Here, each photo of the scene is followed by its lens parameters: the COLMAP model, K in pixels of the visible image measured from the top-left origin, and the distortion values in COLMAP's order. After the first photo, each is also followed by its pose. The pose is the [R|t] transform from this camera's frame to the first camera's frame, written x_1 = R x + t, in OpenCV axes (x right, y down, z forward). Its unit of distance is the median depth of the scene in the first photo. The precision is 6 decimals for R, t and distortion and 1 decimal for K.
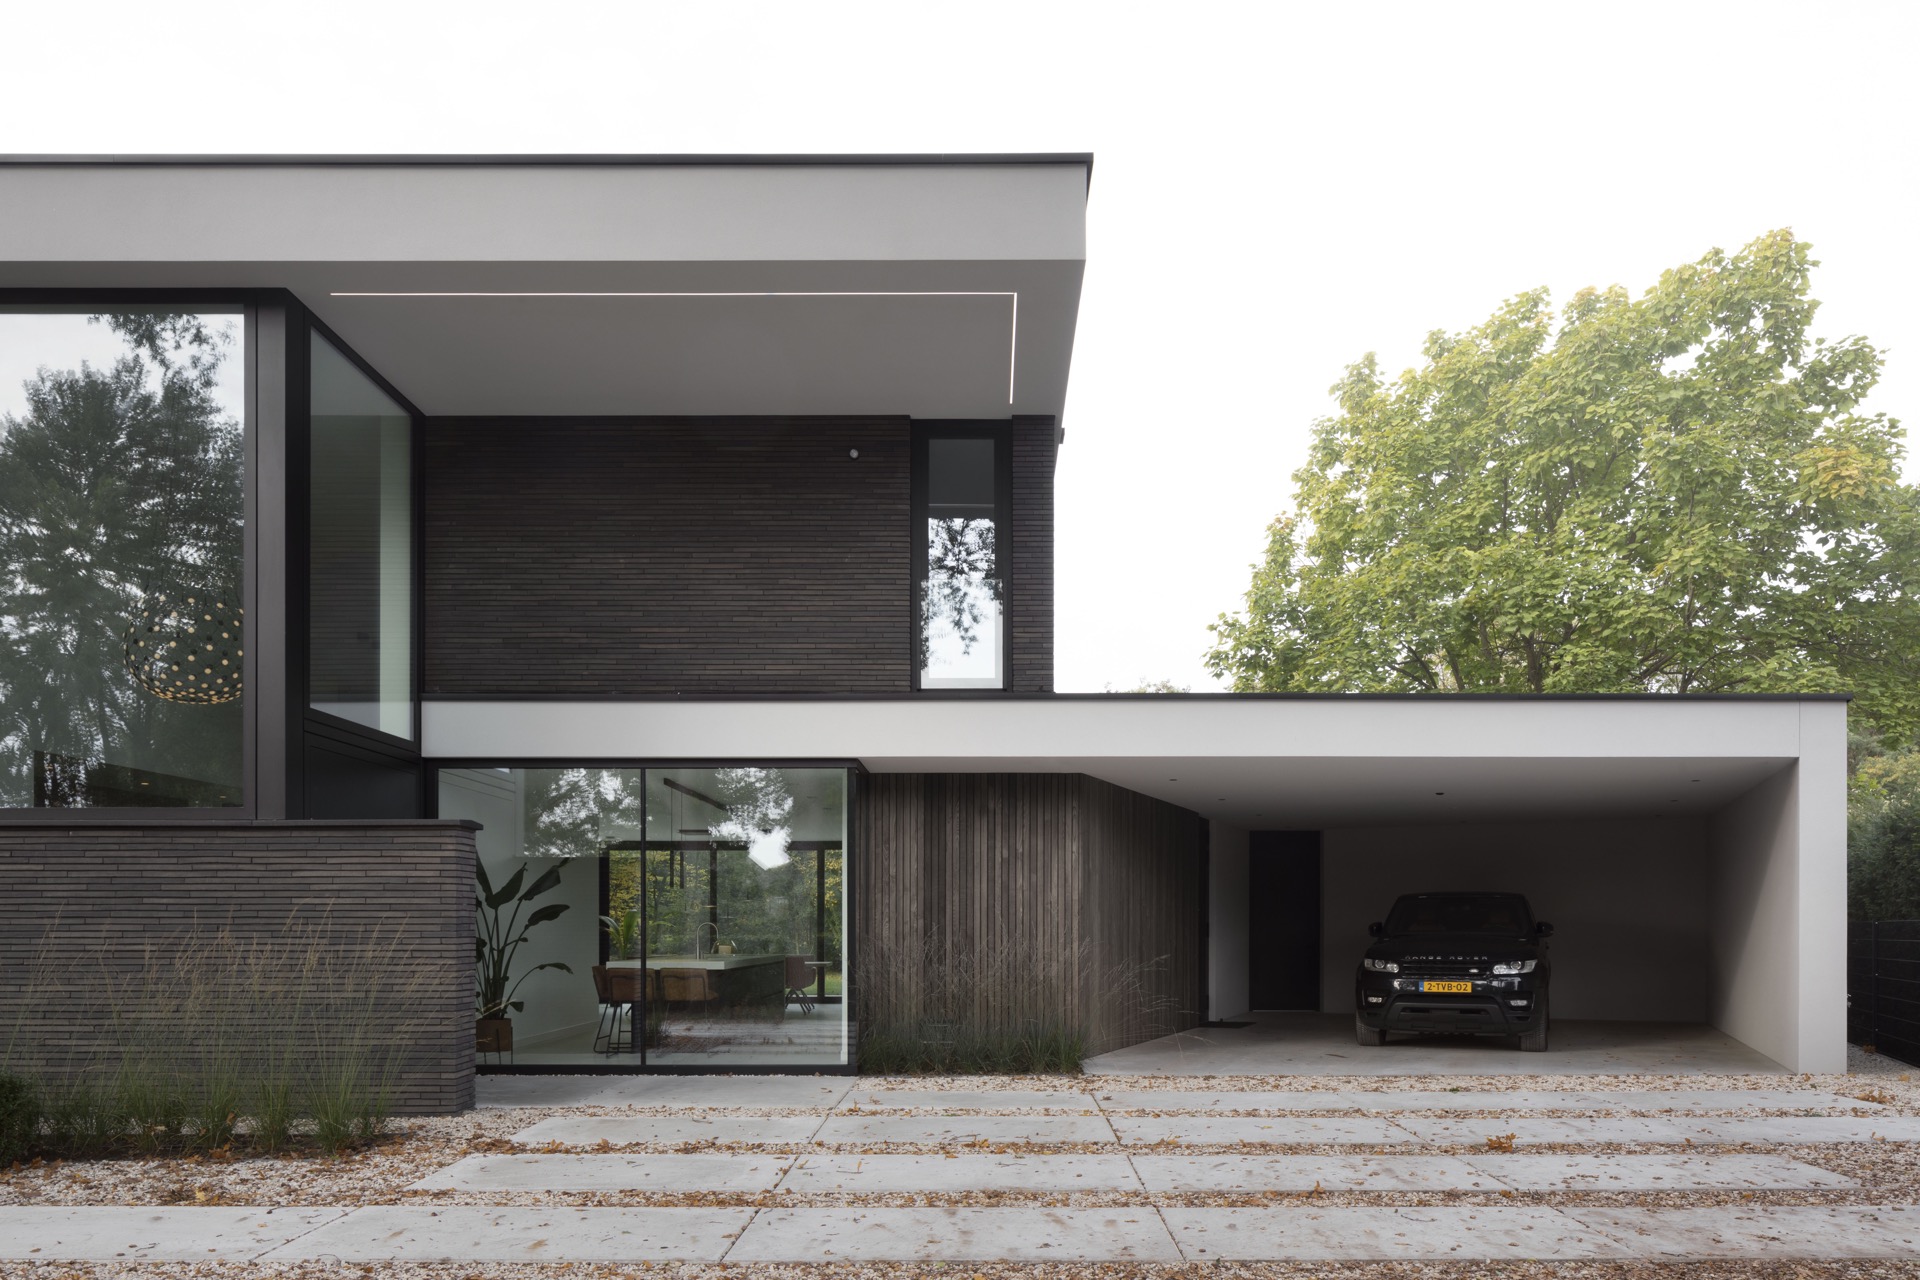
lens RADIAL K [[1279.1, 0, 962.6], [0, 1279.1, 627.2], [0, 0, 1]] dist [-0.004453, -0.002072]
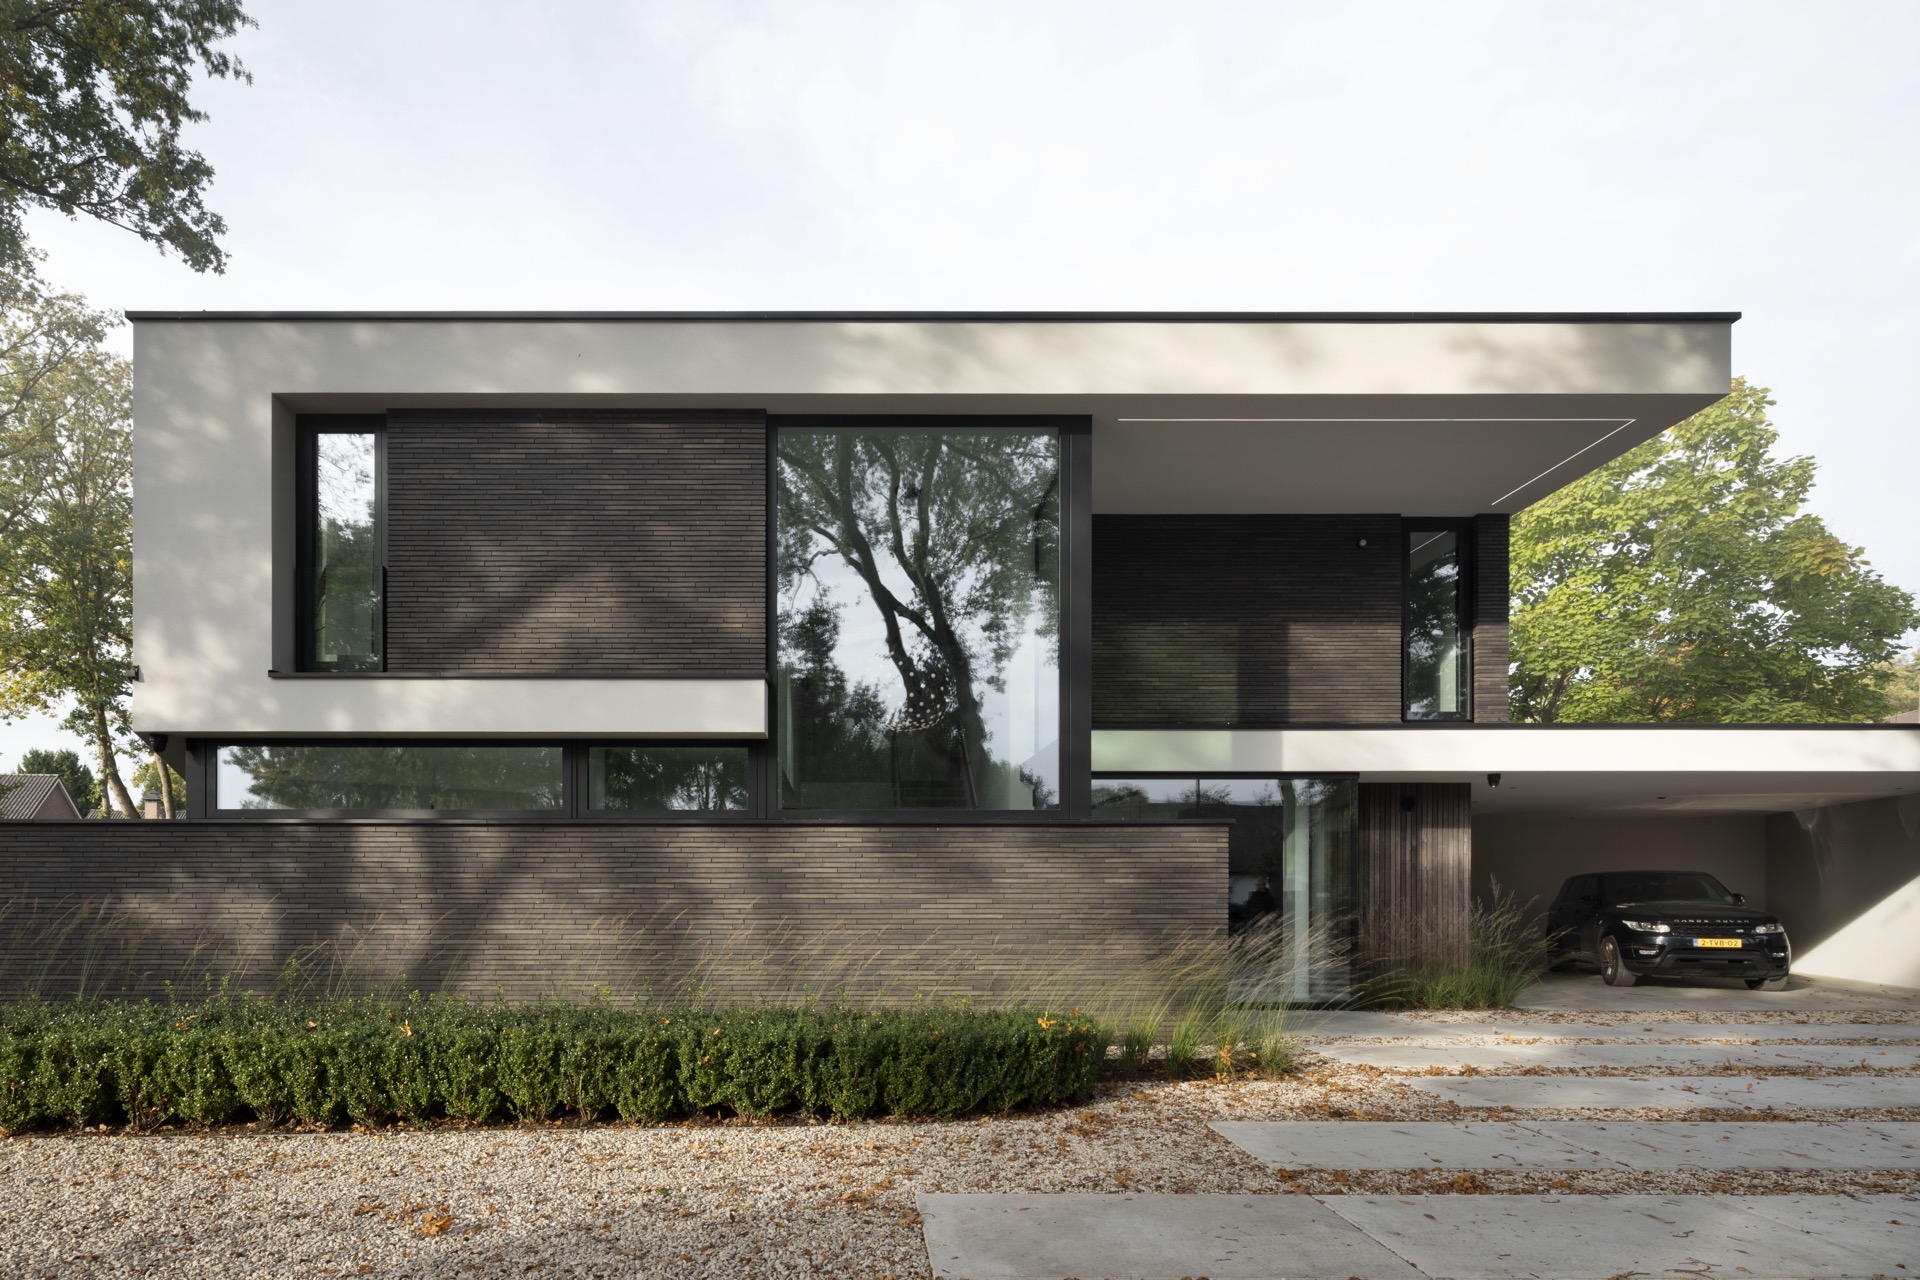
lens RADIAL K [[927.6, 0, 988.3], [0, 927.6, 663.1], [0, 0, 1]] dist [0.005403, 0.000760]
pose [[0.999990, -0.000966, -0.004362, -0.254841], [0.000925, 0.999955, -0.009421, -0.000803], [0.004371, 0.009417, 0.999946, 0.016577]]
